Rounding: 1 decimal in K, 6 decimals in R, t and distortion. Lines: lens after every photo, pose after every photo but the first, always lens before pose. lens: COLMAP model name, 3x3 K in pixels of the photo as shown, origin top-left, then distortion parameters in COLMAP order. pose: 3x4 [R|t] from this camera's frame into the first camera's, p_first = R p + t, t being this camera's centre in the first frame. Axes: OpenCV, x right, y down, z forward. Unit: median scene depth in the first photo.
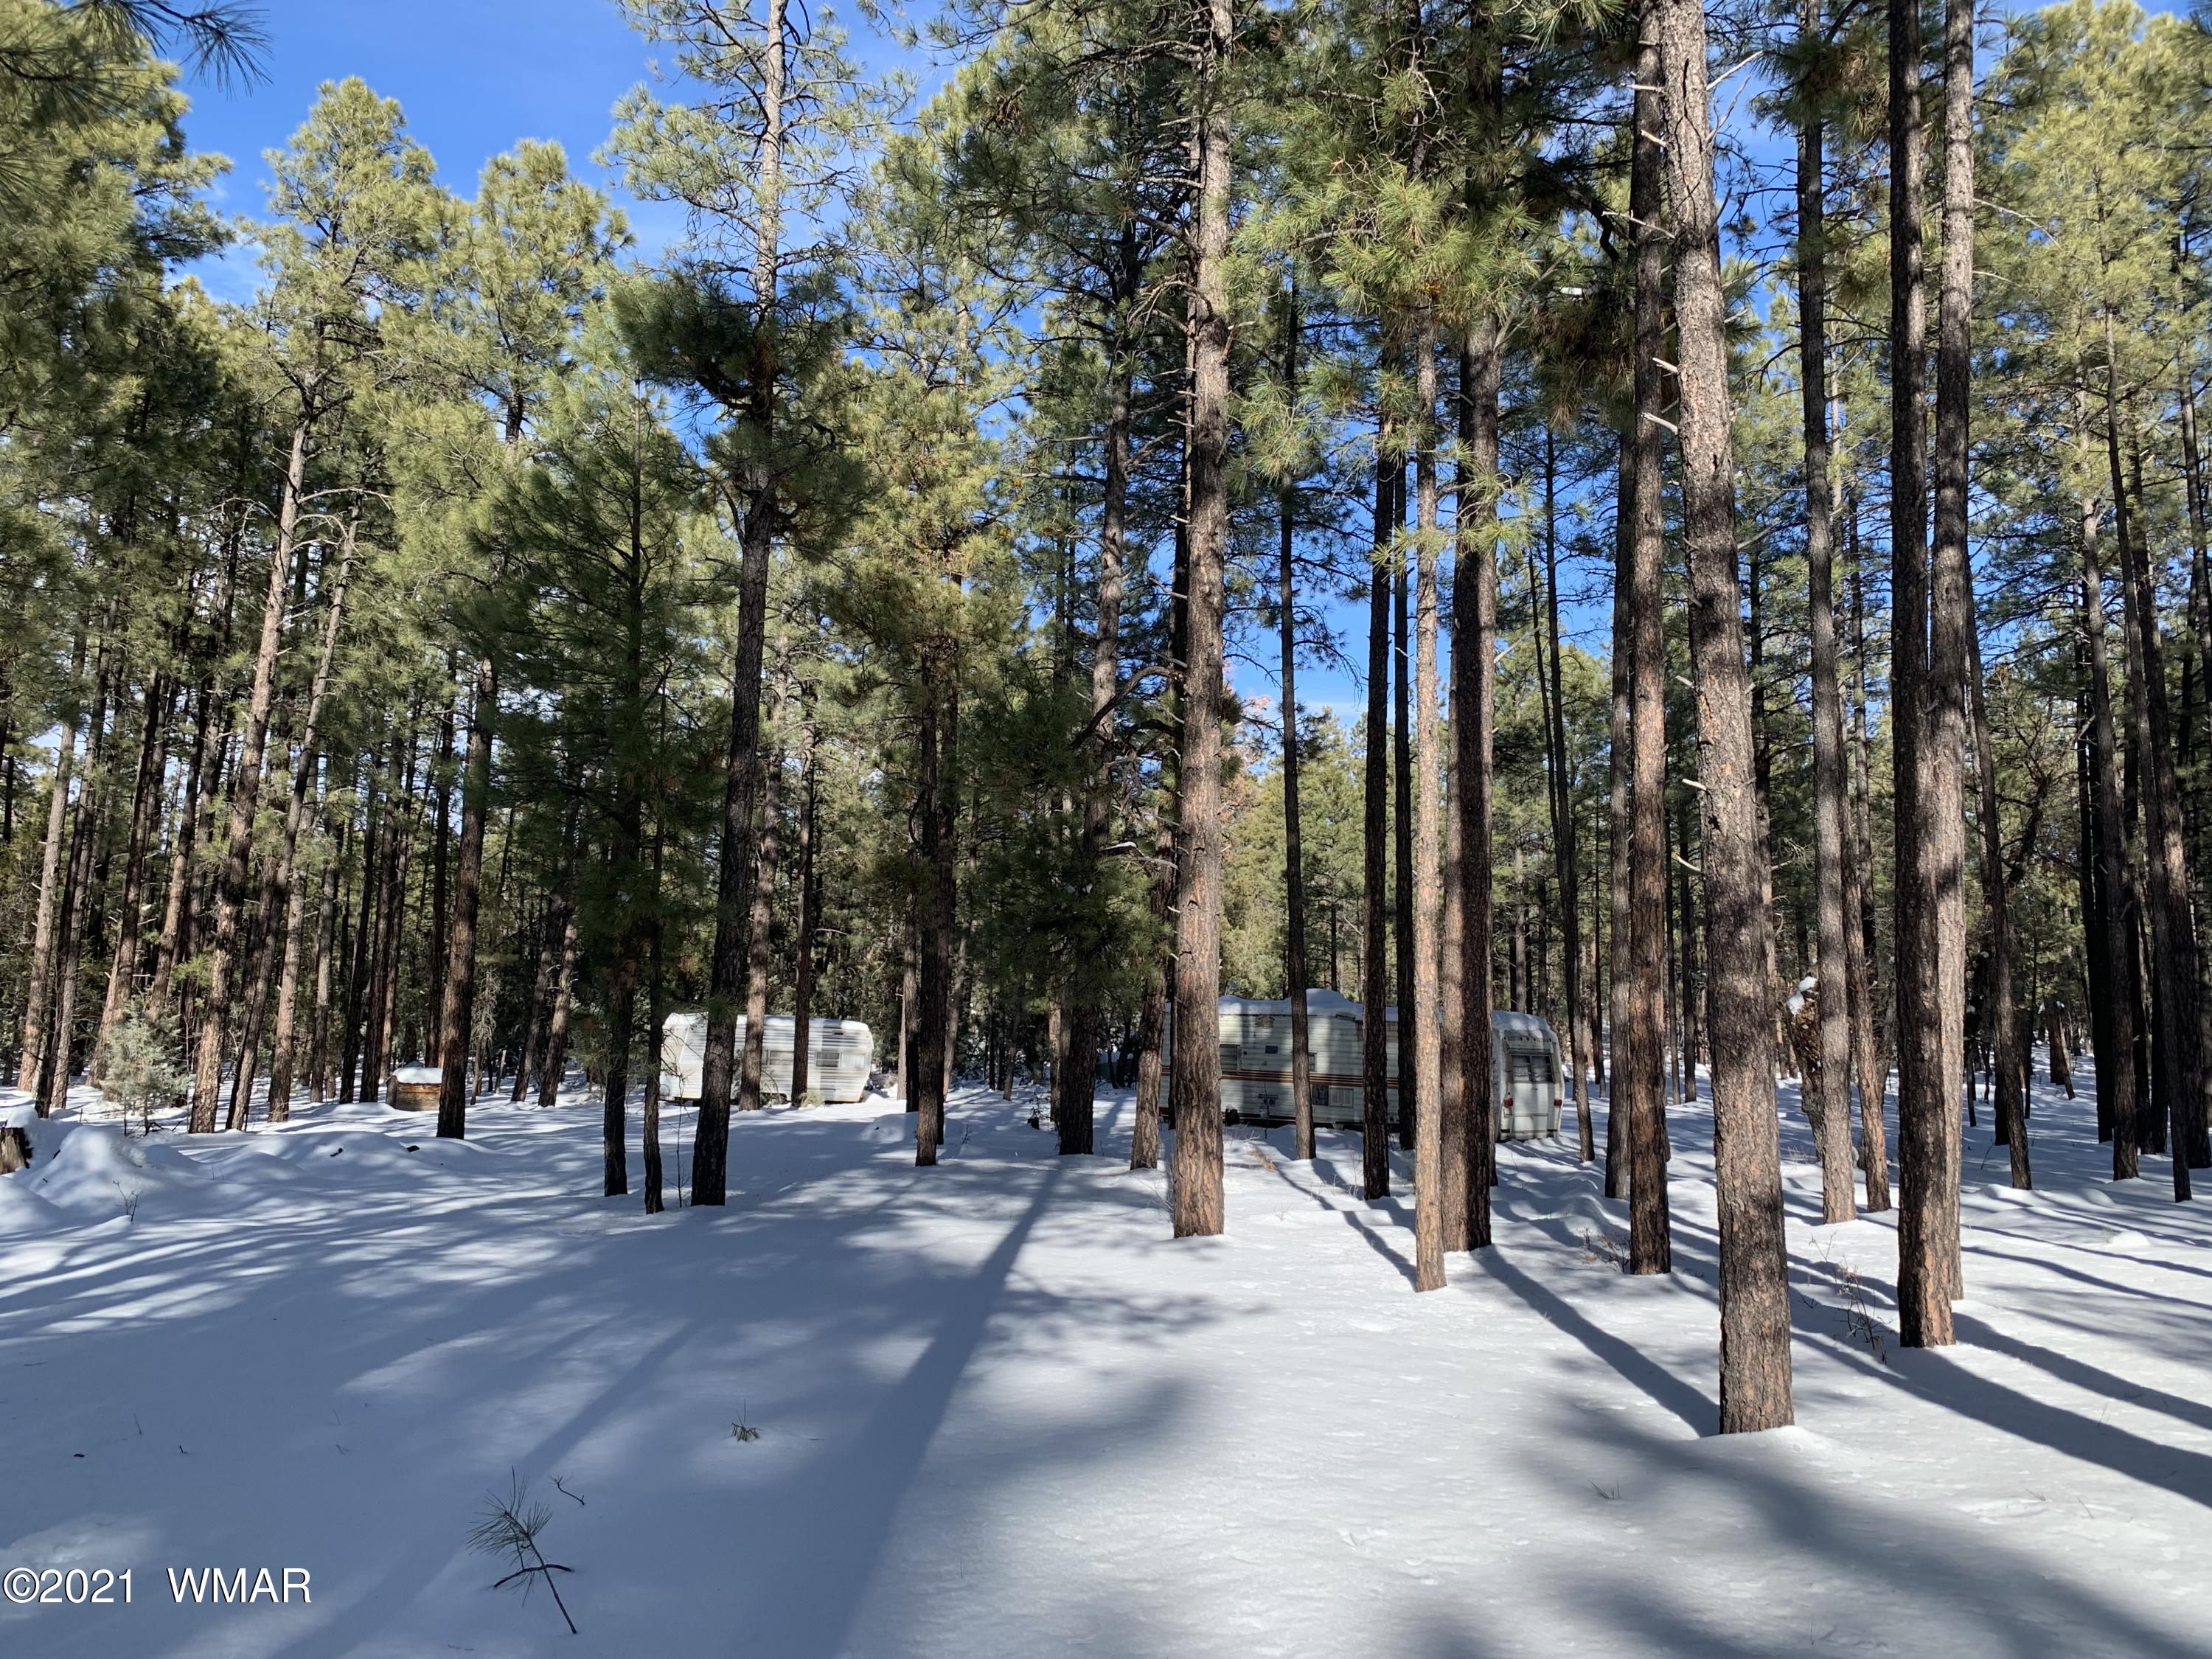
lens RADIAL K [[1648.6, 0, 1115.8], [0, 1648.6, 802.7], [0, 0, 1]] dist [0.039860, -0.053033]
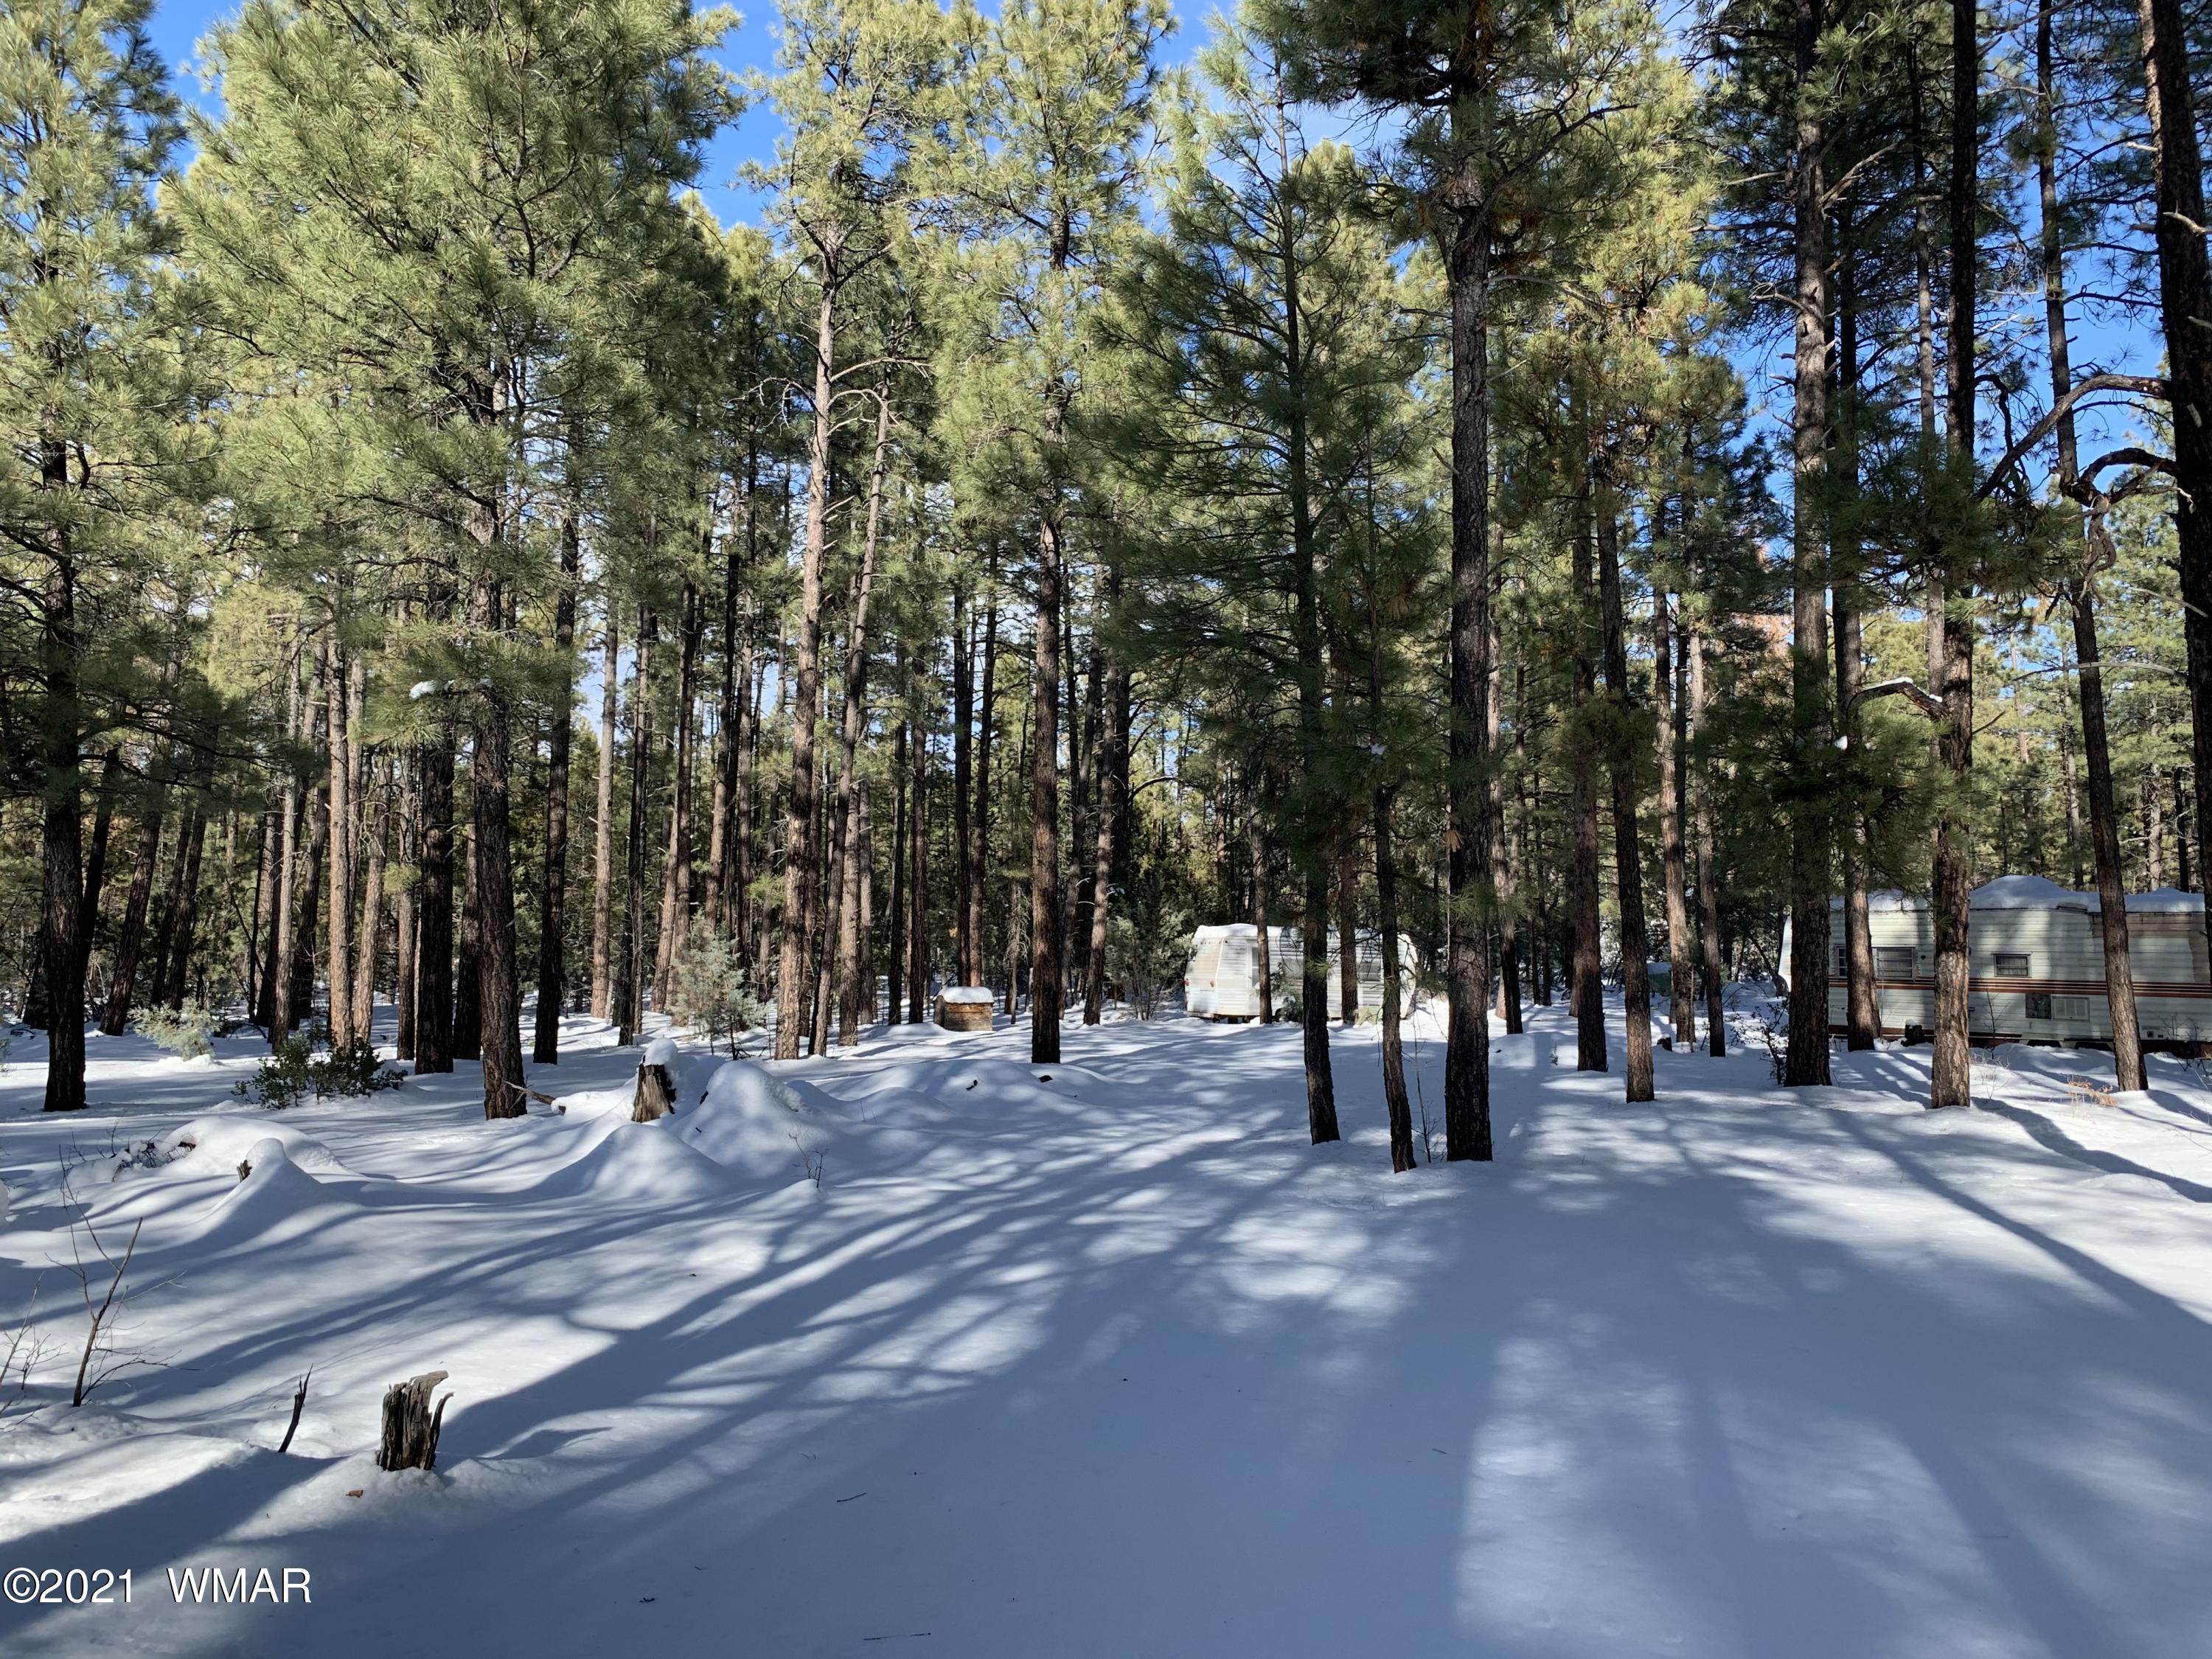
lens RADIAL K [[1648.6, 0, 1117.1], [0, 1648.6, 810.8], [0, 0, 1]] dist [0.039860, -0.053033]
pose [[0.966289, -0.043830, -0.253702, -0.119052], [0.057848, 0.997168, 0.048057, 0.022284], [0.250877, -0.061114, 0.966088, 0.140123]]
